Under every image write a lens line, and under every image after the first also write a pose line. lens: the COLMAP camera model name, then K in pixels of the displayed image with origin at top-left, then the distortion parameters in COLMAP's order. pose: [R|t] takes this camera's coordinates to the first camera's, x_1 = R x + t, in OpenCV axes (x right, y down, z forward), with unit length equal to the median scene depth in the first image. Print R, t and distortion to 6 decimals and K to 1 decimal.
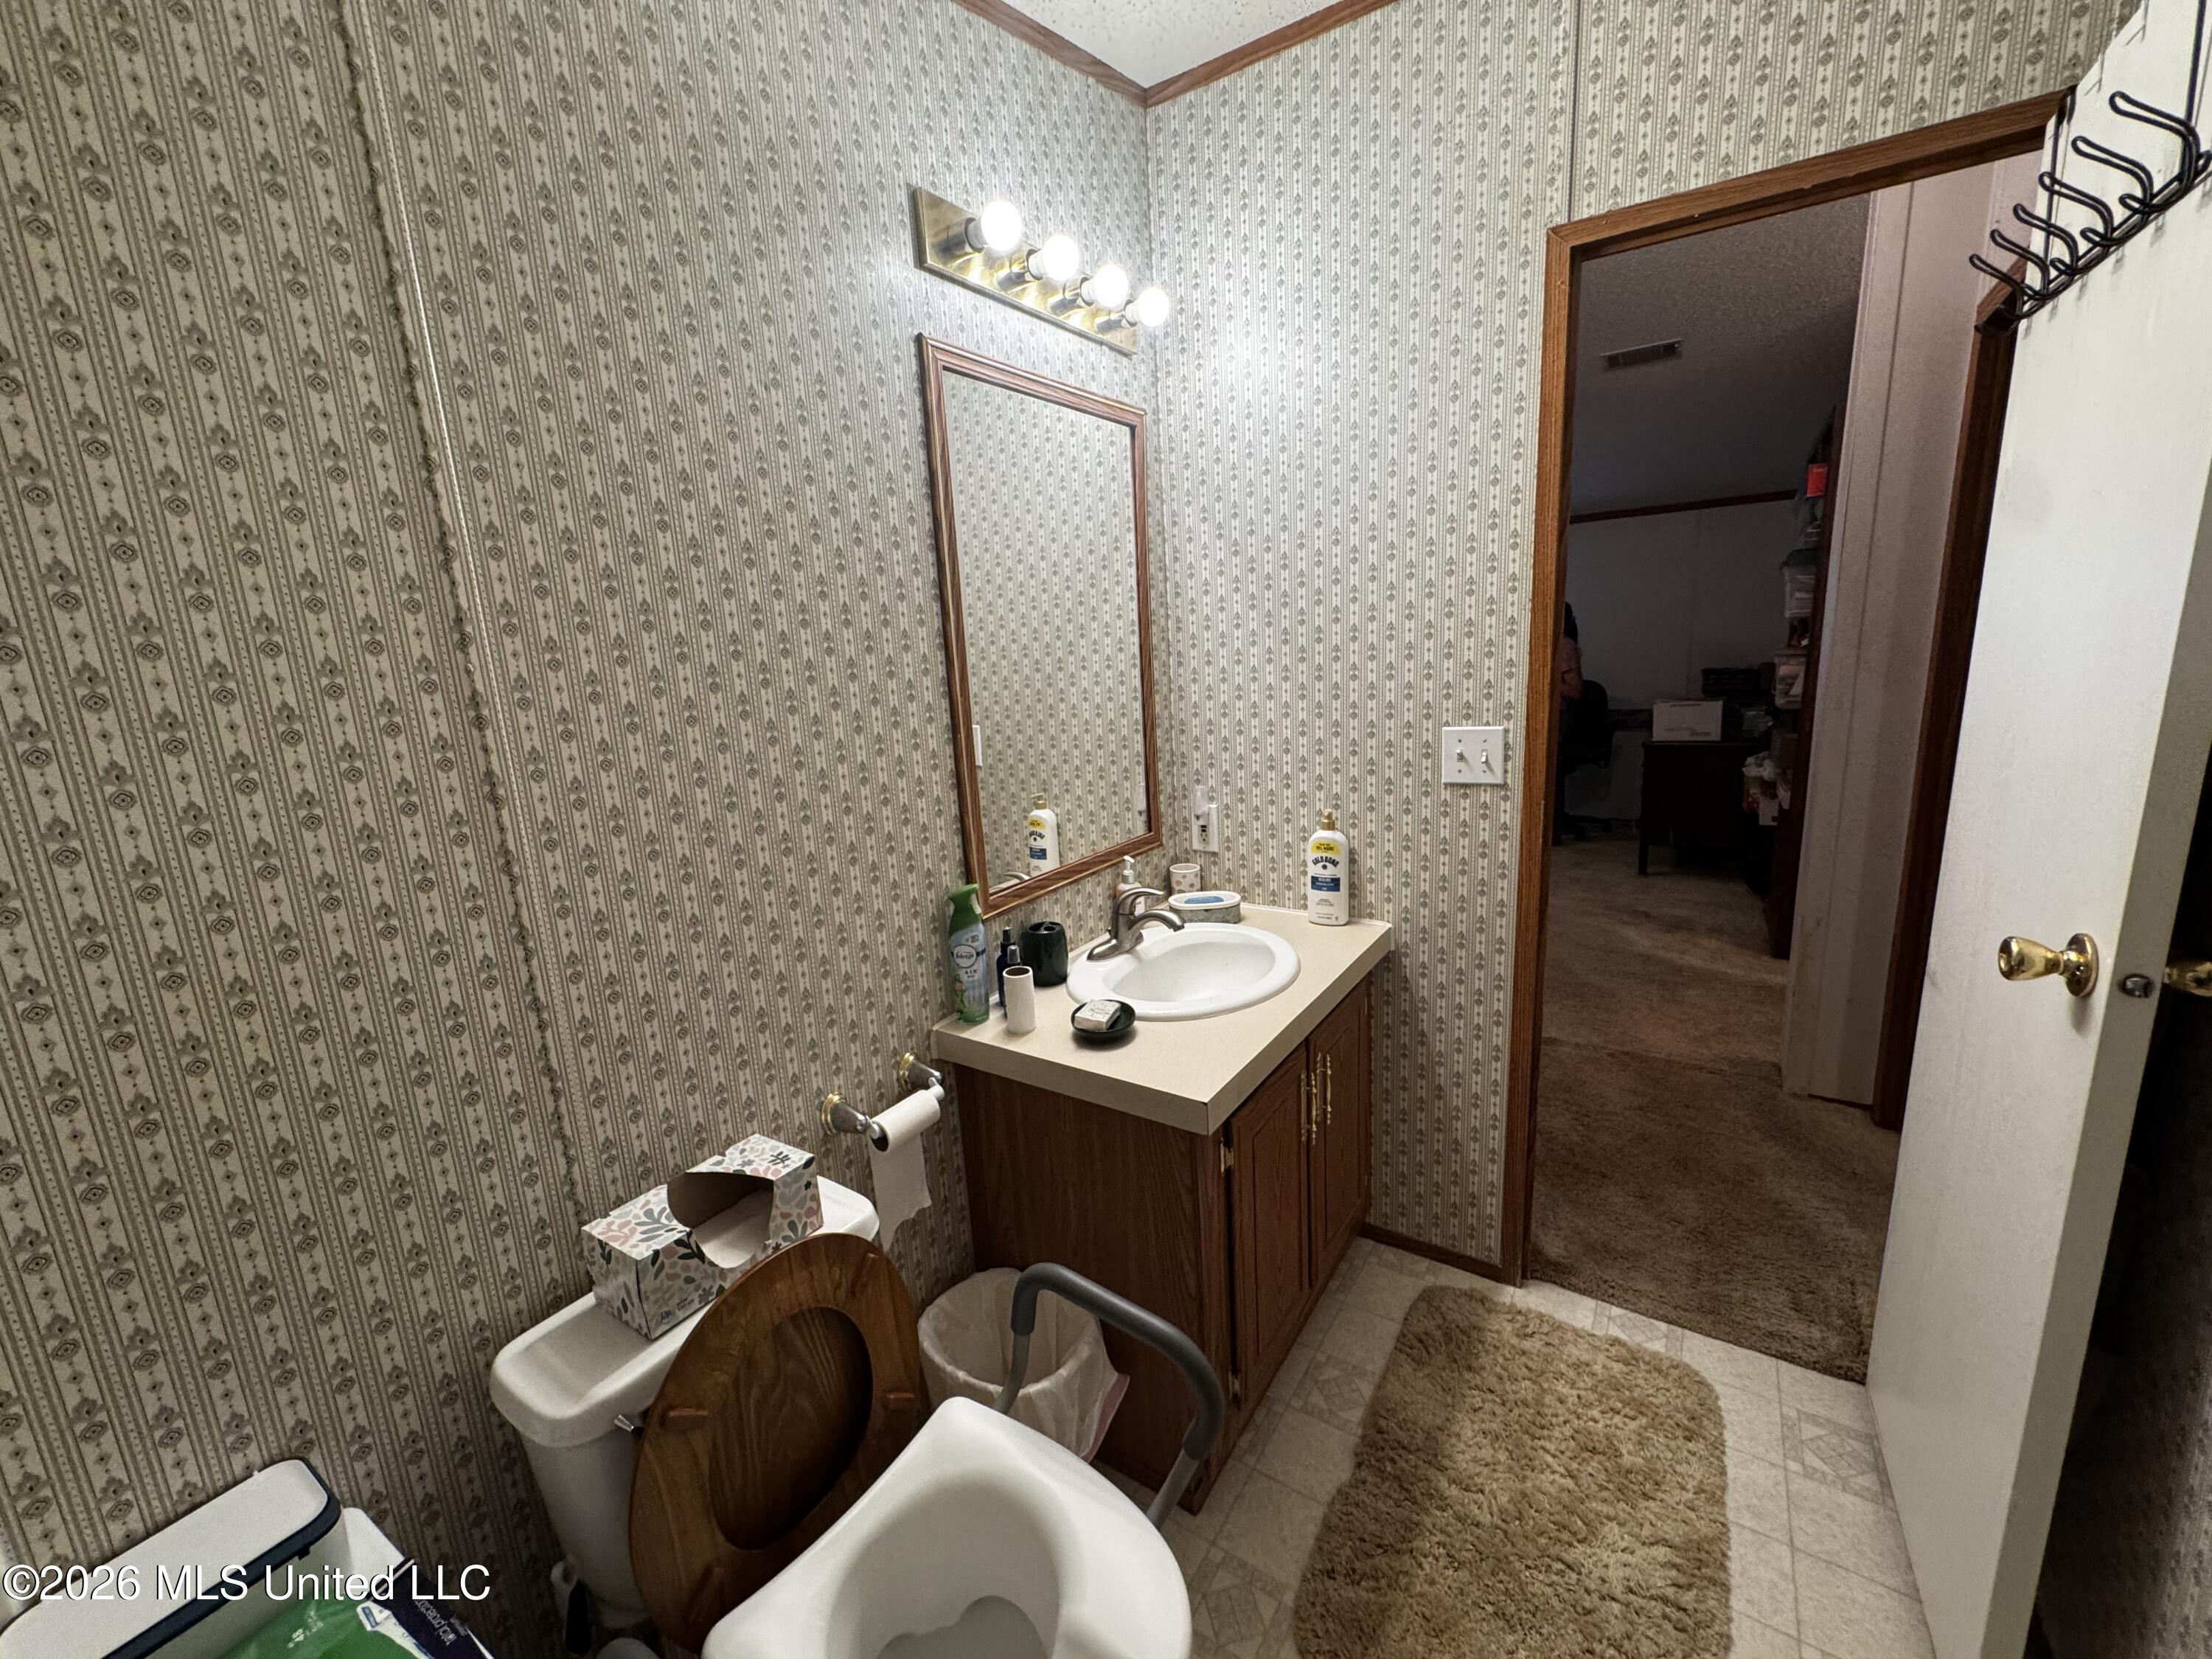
lens RADIAL K [[887.6, 0, 1106.0], [0, 887.6, 829.5], [0, 0, 1]] dist [-0.000443, -0.000418]
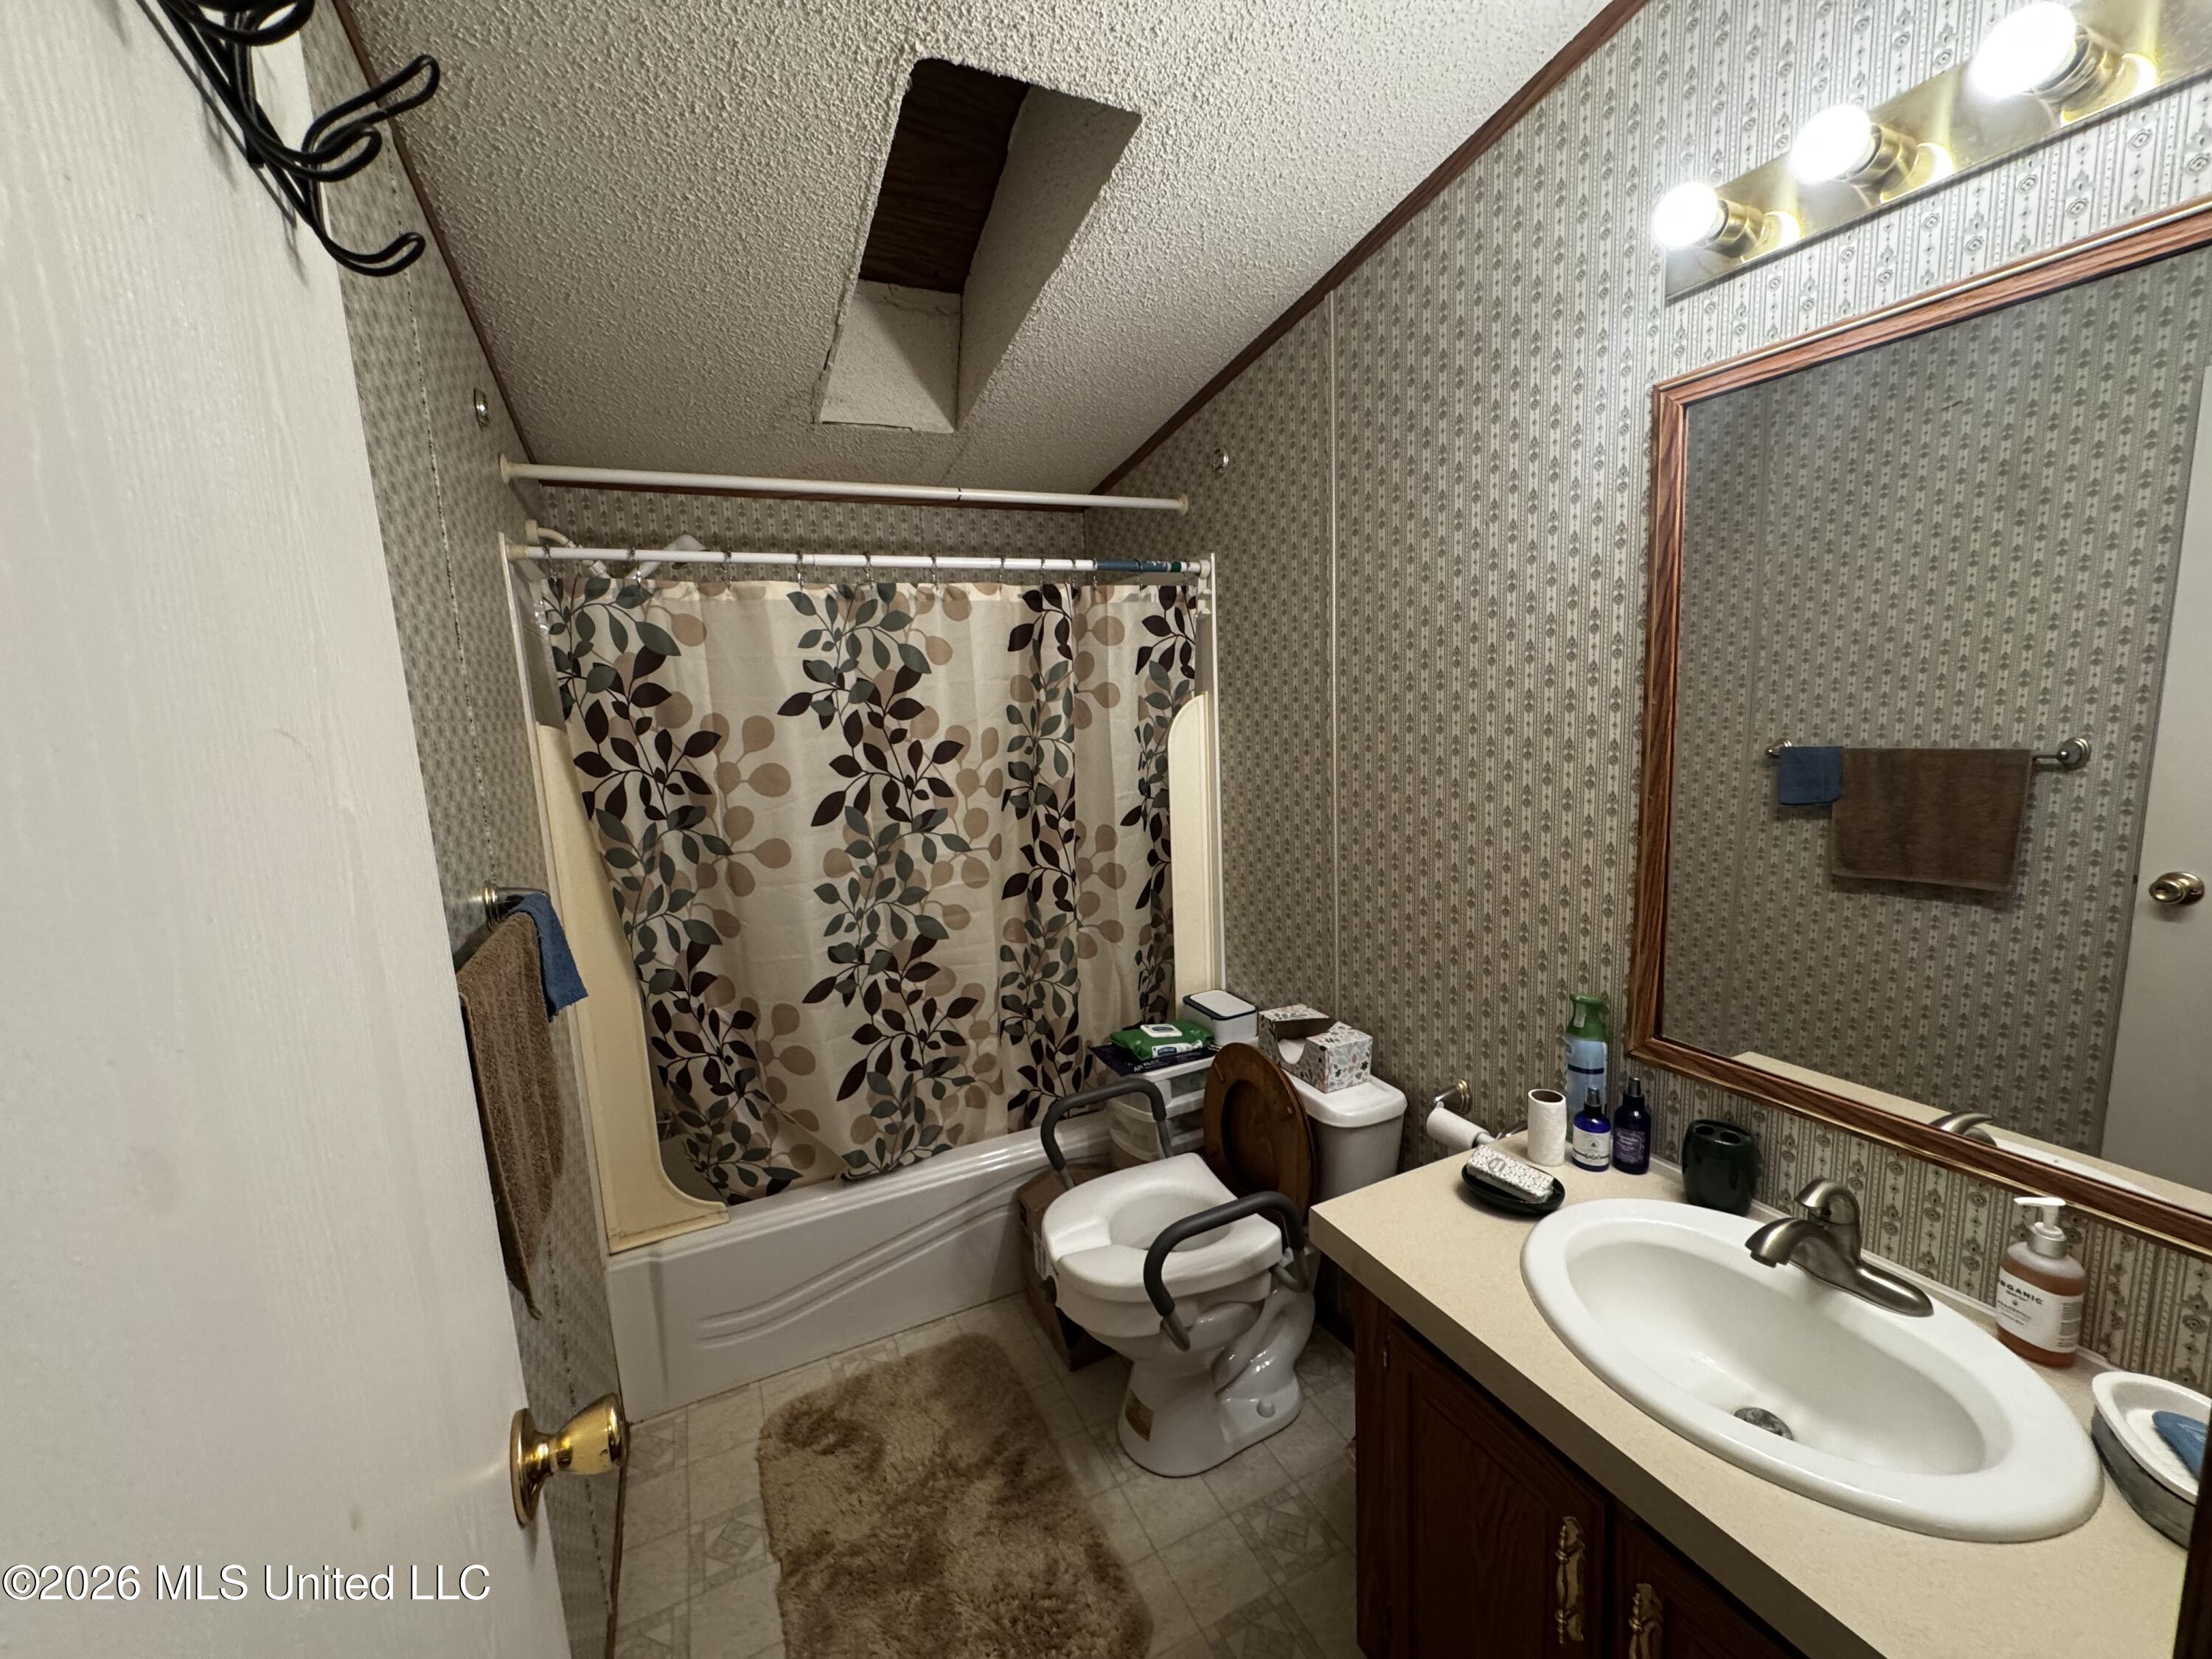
lens RADIAL K [[887.6, 0, 1106.0], [0, 887.6, 829.5], [0, 0, 1]] dist [-0.000443, -0.000418]
pose [[-0.510301, 0.202116, -0.835908, 0.995393], [-0.106008, 0.949795, 0.294368, -0.379579], [0.853437, 0.238829, -0.463255, 1.166797]]
